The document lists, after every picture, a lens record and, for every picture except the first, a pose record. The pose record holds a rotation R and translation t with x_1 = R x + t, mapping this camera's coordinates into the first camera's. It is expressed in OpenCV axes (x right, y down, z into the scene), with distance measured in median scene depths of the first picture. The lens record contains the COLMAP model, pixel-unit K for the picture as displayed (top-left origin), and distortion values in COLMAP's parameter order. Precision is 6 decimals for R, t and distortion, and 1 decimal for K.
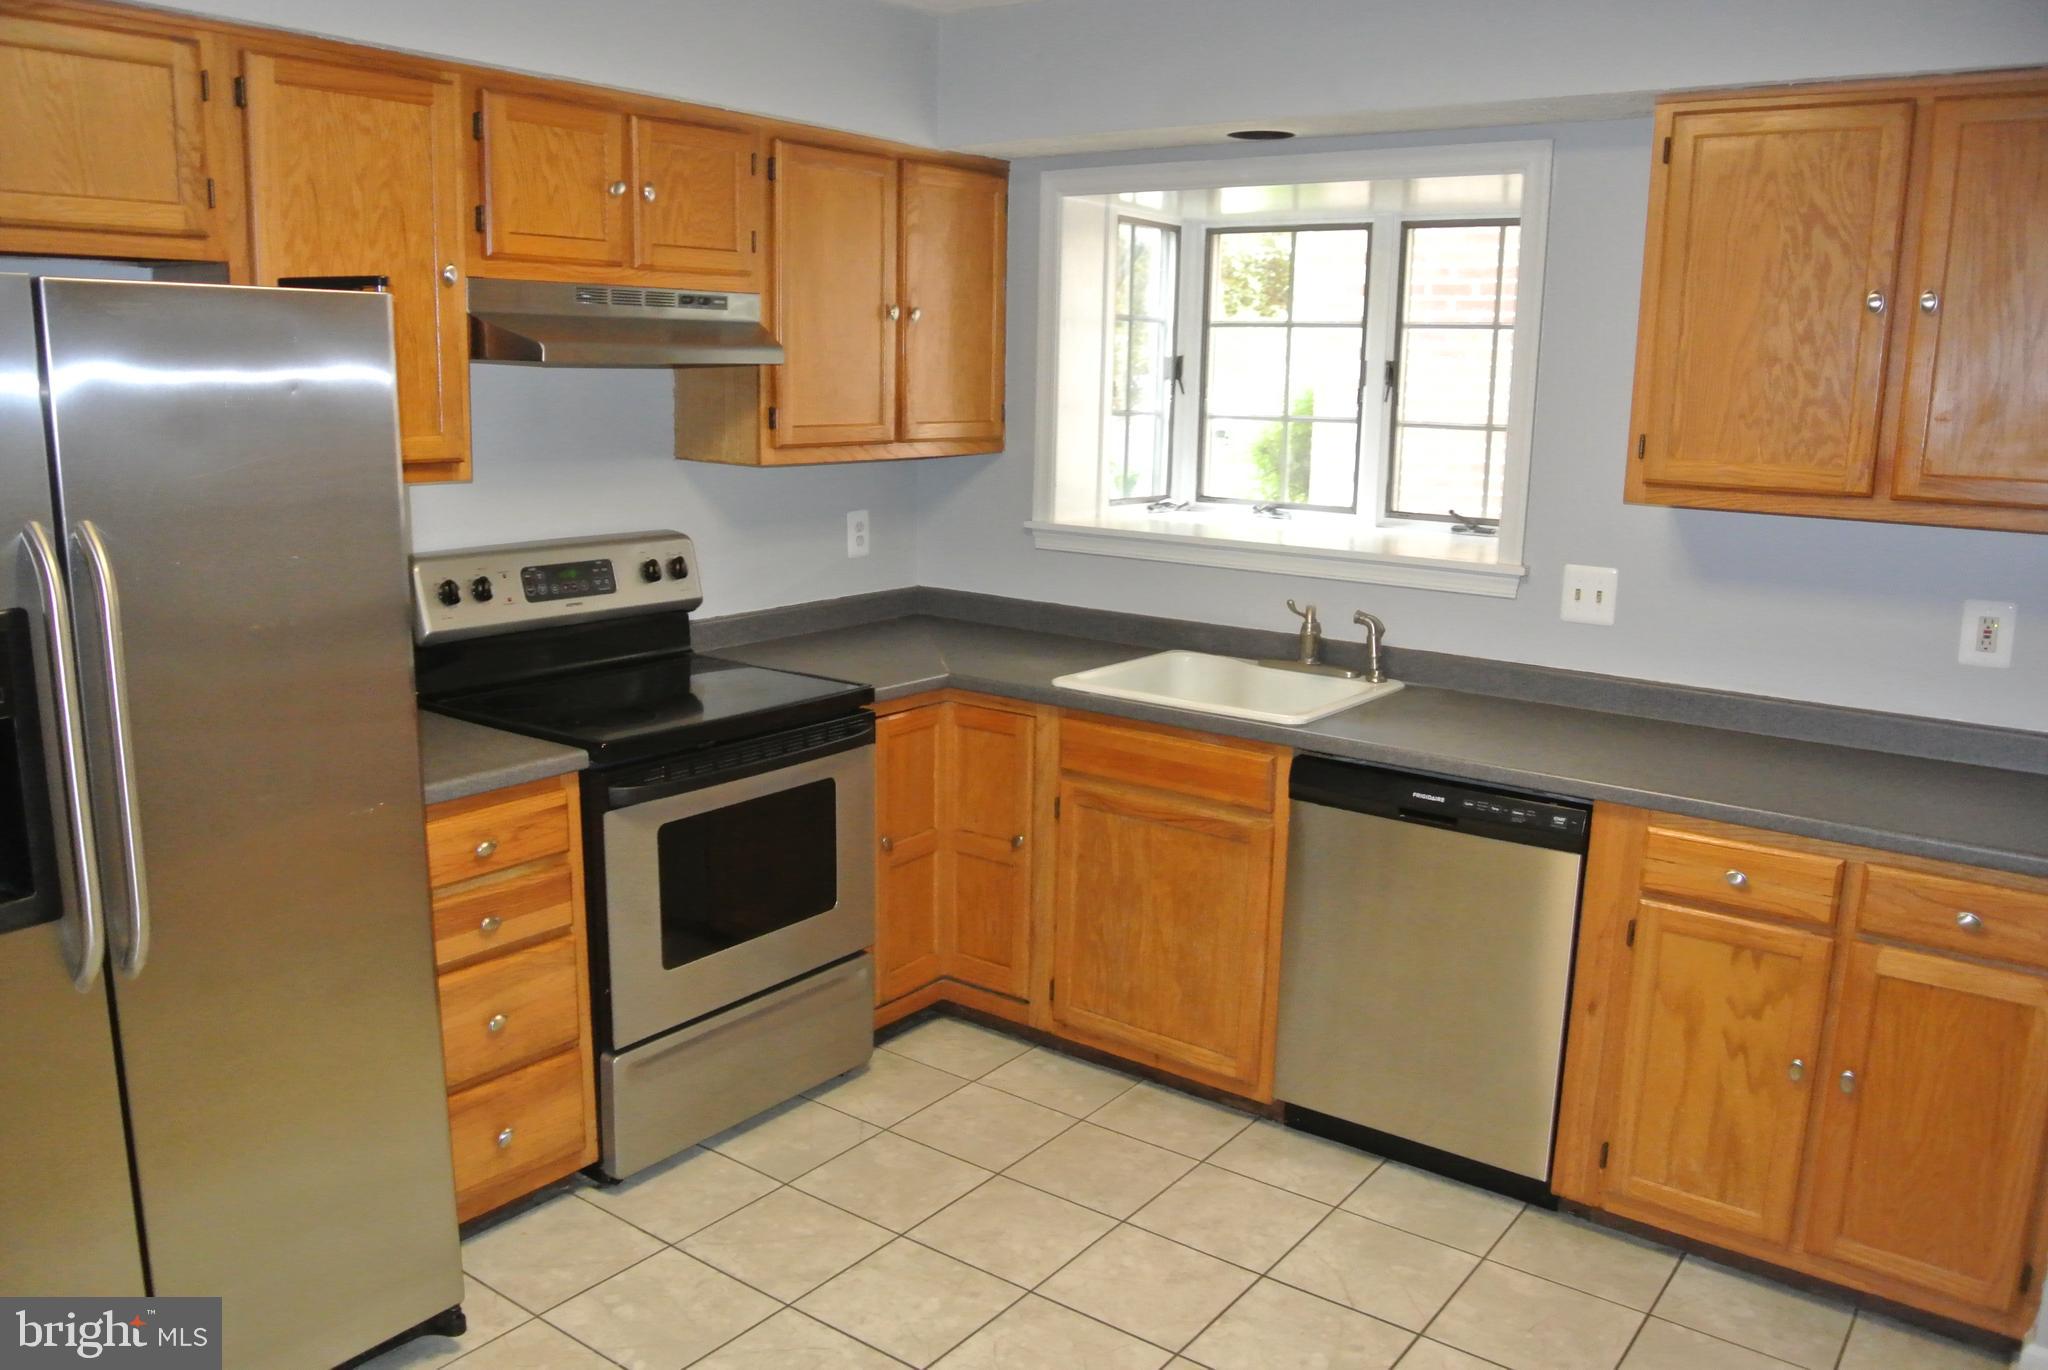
lens RADIAL K [[1579.6, 0, 1005.3], [0, 1579.6, 693.9], [0, 0, 1]] dist [-0.086060, 0.030453]
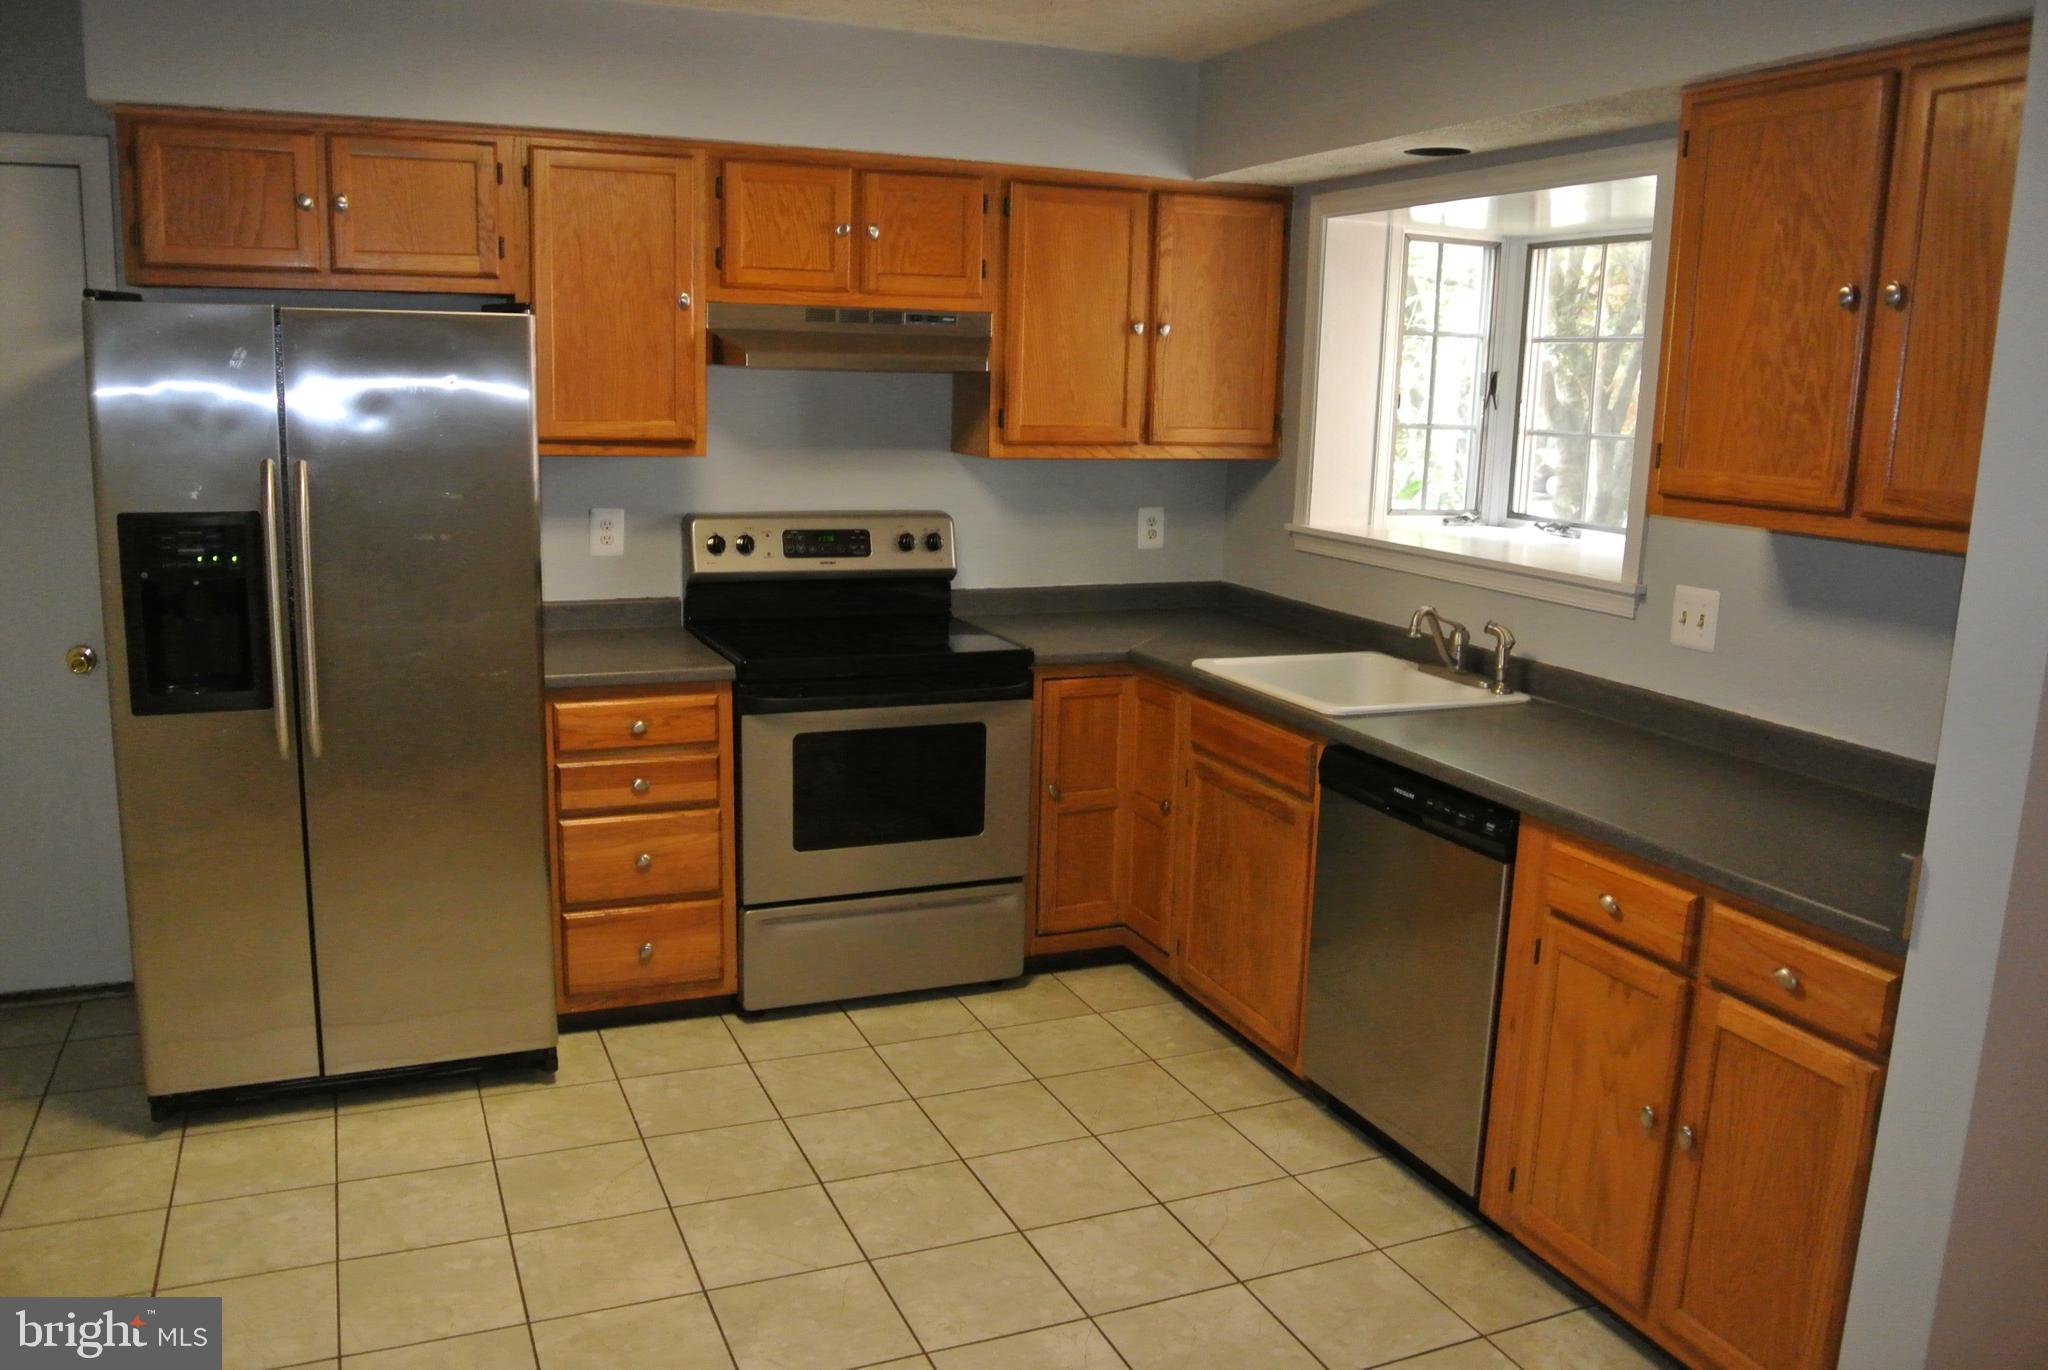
lens RADIAL K [[1579.6, 0, 1005.3], [0, 1579.6, 693.9], [0, 0, 1]] dist [-0.086060, 0.030453]
pose [[0.863535, 0.101461, -0.493977, 0.494686], [-0.110089, 0.993853, 0.011684, 0.016802], [0.492126, 0.044292, 0.869397, -0.014866]]
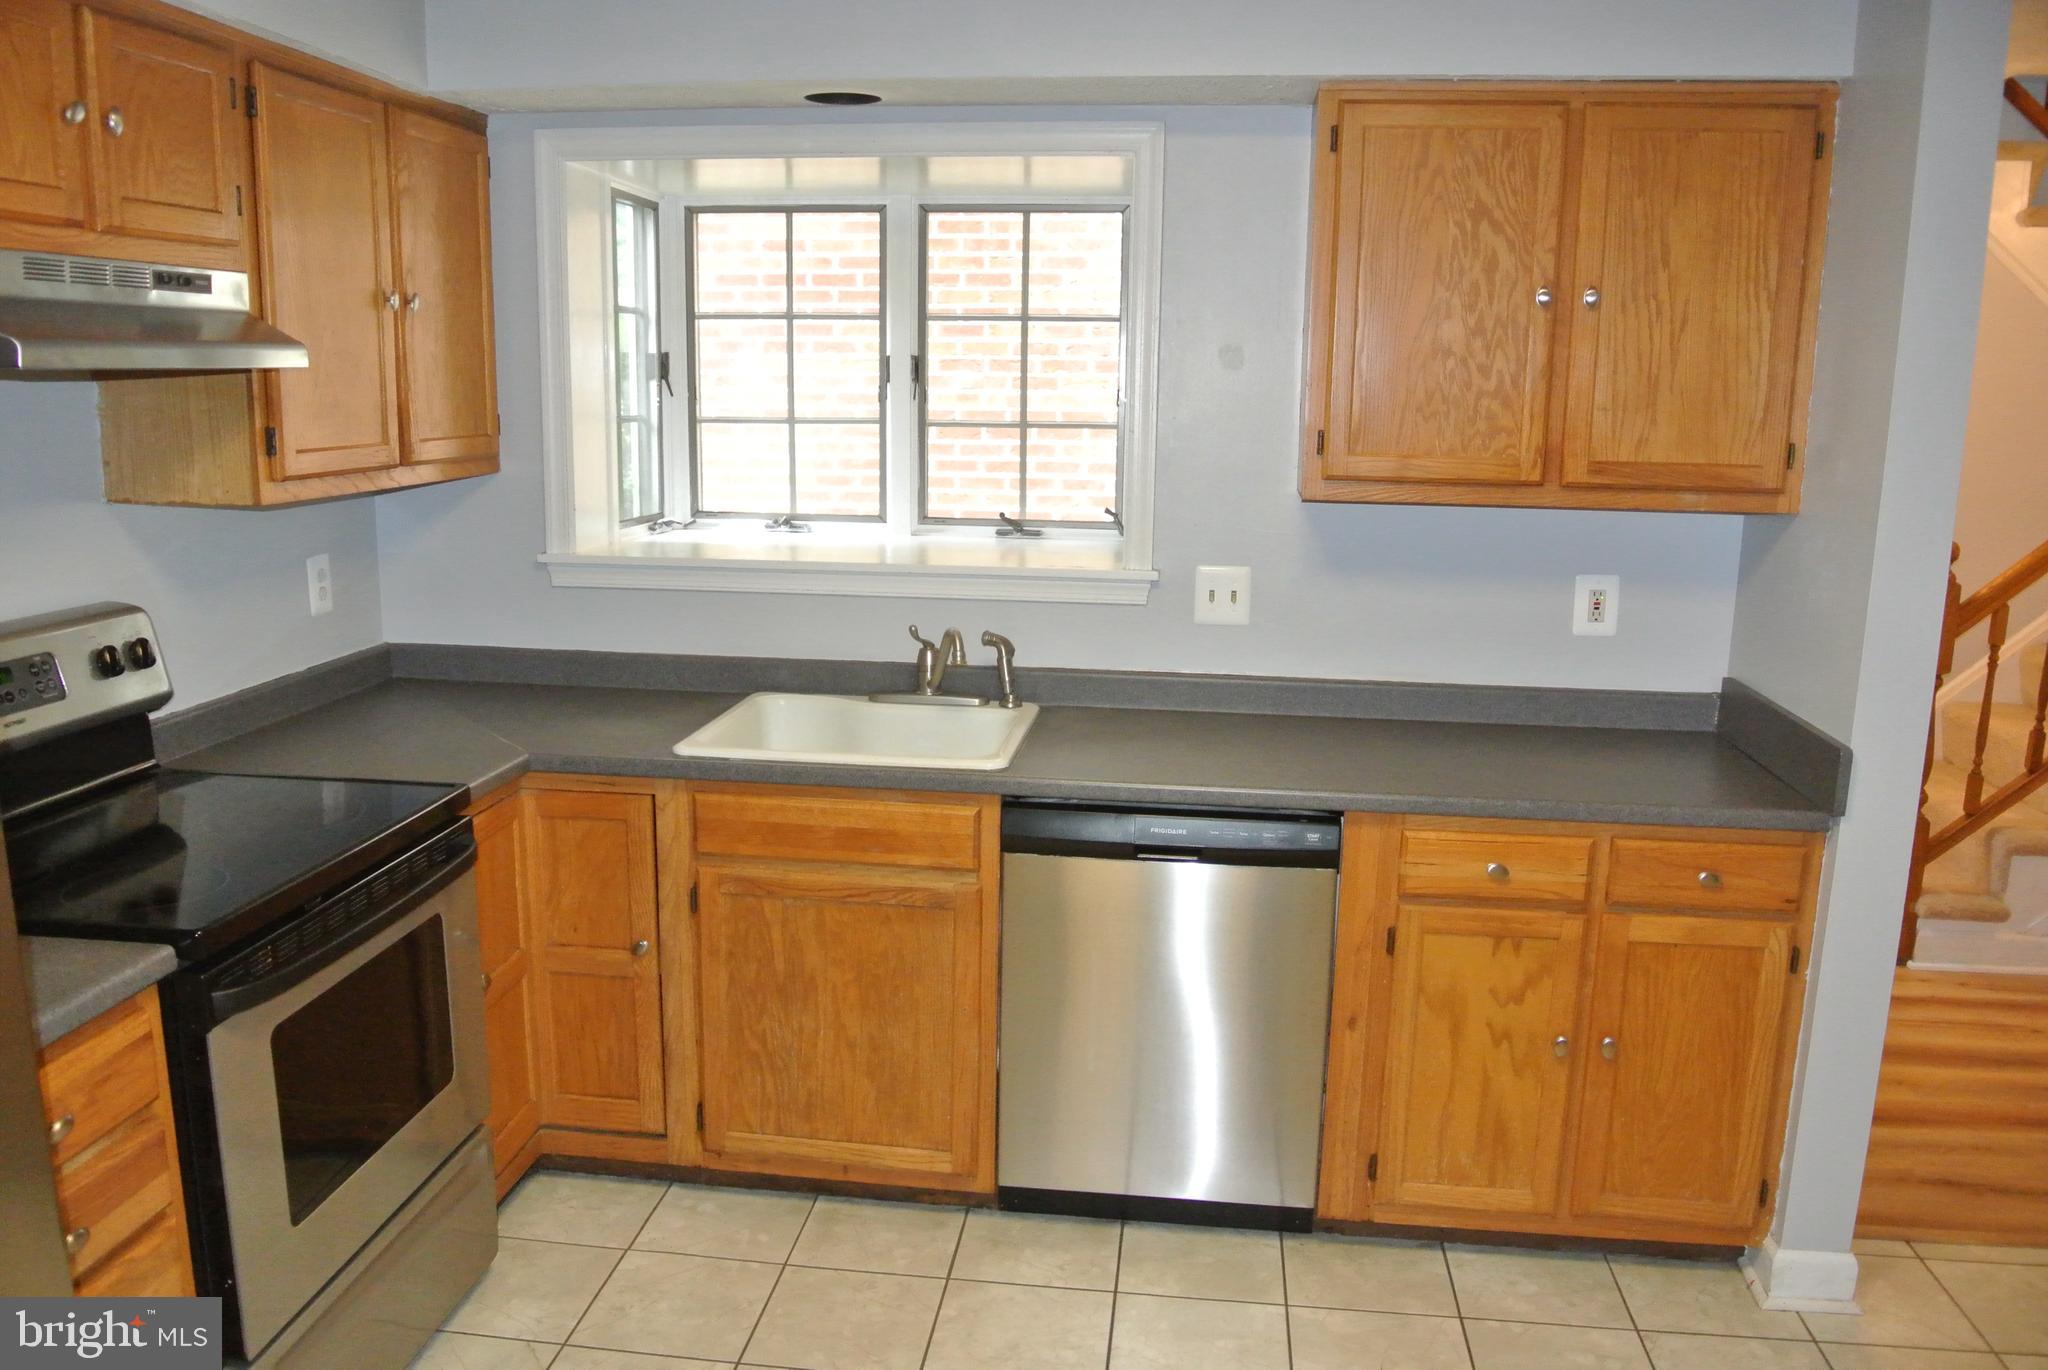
lens RADIAL K [[1579.6, 0, 1005.3], [0, 1579.6, 693.9], [0, 0, 1]] dist [-0.086060, 0.030453]
pose [[0.869002, -0.104694, 0.483605, -0.229881], [0.102622, 0.994242, 0.030836, -0.047826], [-0.484049, 0.022832, 0.874743, 0.214345]]
